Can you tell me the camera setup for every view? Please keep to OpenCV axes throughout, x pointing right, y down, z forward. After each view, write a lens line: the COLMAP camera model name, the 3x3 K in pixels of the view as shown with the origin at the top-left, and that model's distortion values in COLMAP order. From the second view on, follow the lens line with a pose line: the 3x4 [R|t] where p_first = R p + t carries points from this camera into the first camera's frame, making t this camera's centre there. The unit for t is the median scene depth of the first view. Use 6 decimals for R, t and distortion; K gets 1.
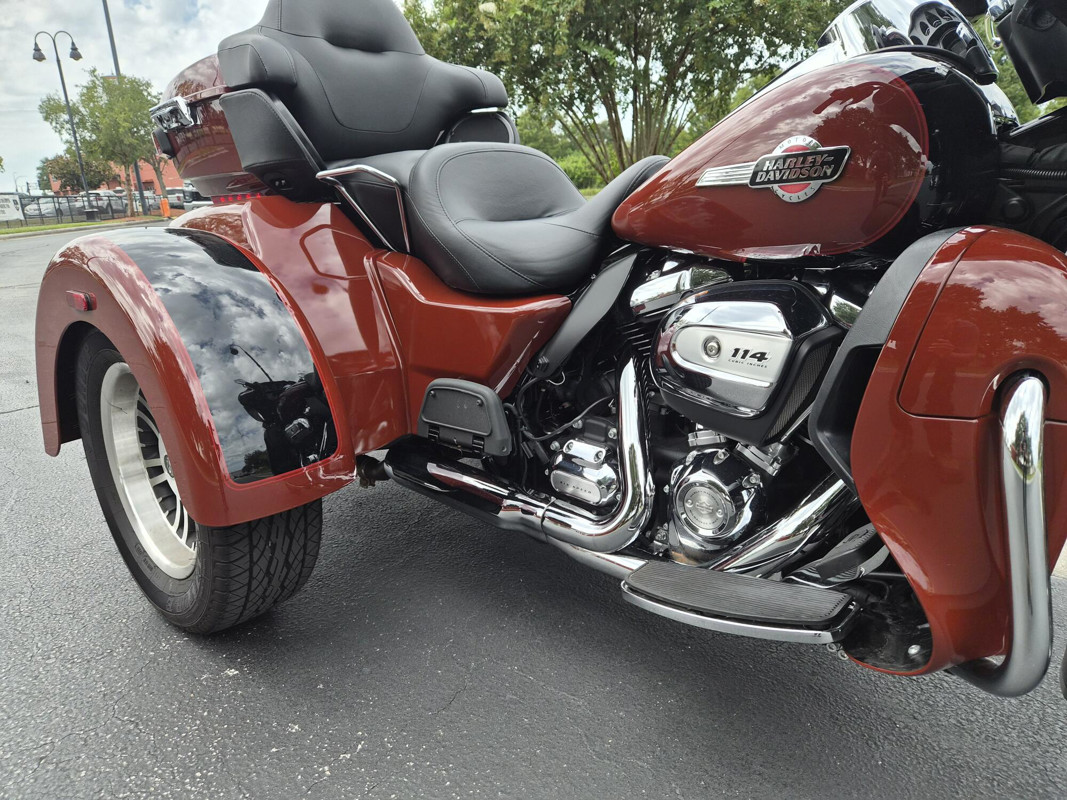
lens RADIAL K [[719.1, 0, 533.5], [0, 719.1, 400.0], [0, 0, 1]] dist [0.055702, -0.051046]
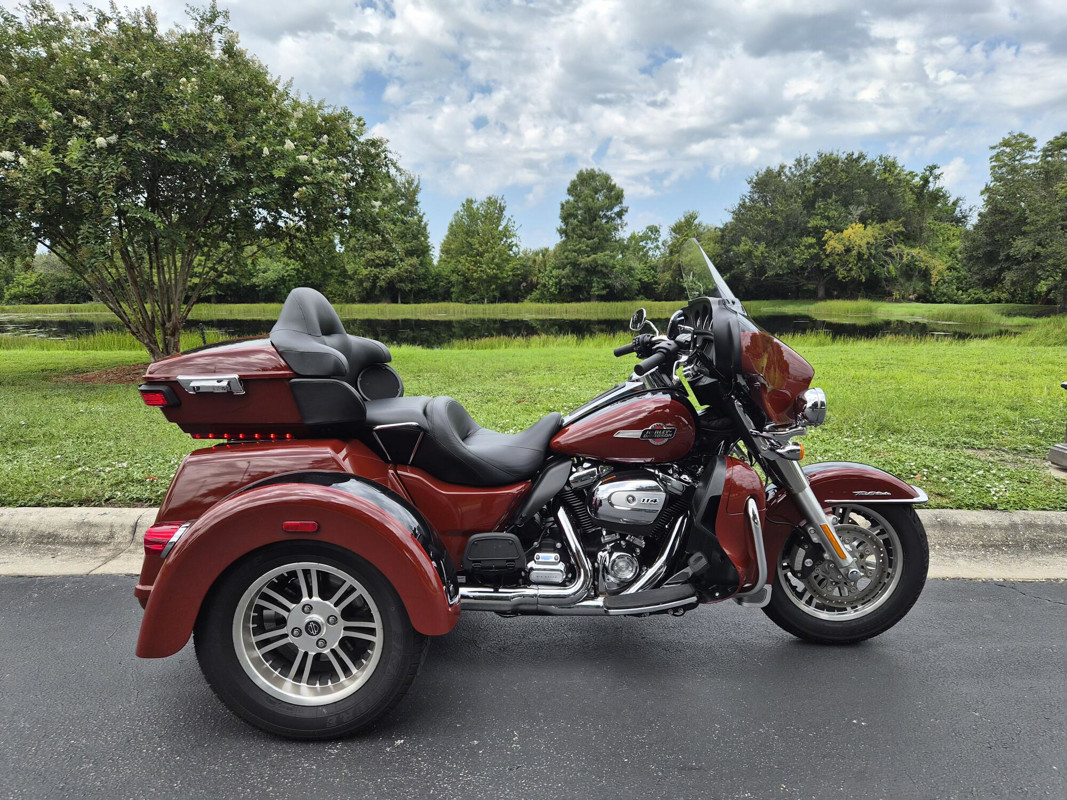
lens RADIAL K [[724.6, 0, 531.7], [0, 724.6, 395.8], [0, 0, 1]] dist [0.064825, -0.054715]
pose [[0.743627, -0.051286, 0.666625, -1.160342], [0.159299, 0.981931, -0.102156, -0.154510], [-0.649340, 0.182159, 0.738360, -0.493862]]
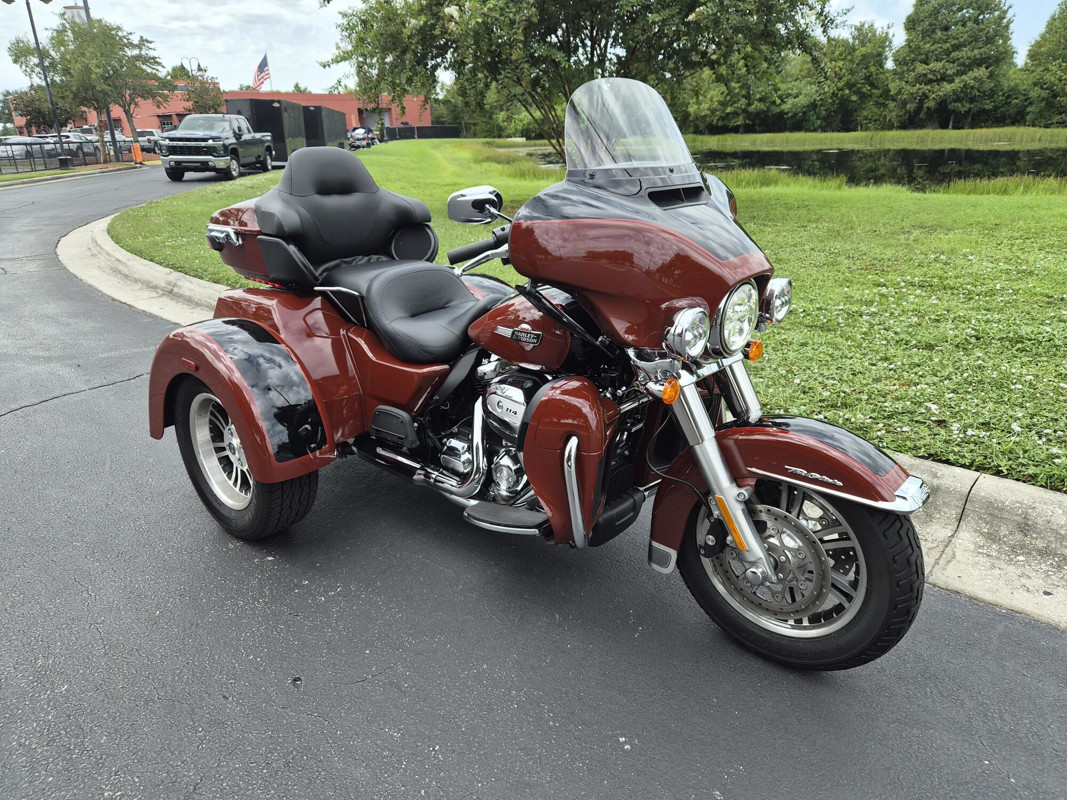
lens RADIAL K [[724.6, 0, 531.7], [0, 724.6, 395.8], [0, 0, 1]] dist [0.064825, -0.054715]
pose [[0.999551, 0.013515, 0.026742, 0.196102], [-0.015233, 0.997761, 0.065120, -0.171330], [-0.025802, -0.065498, 0.997519, -0.834669]]
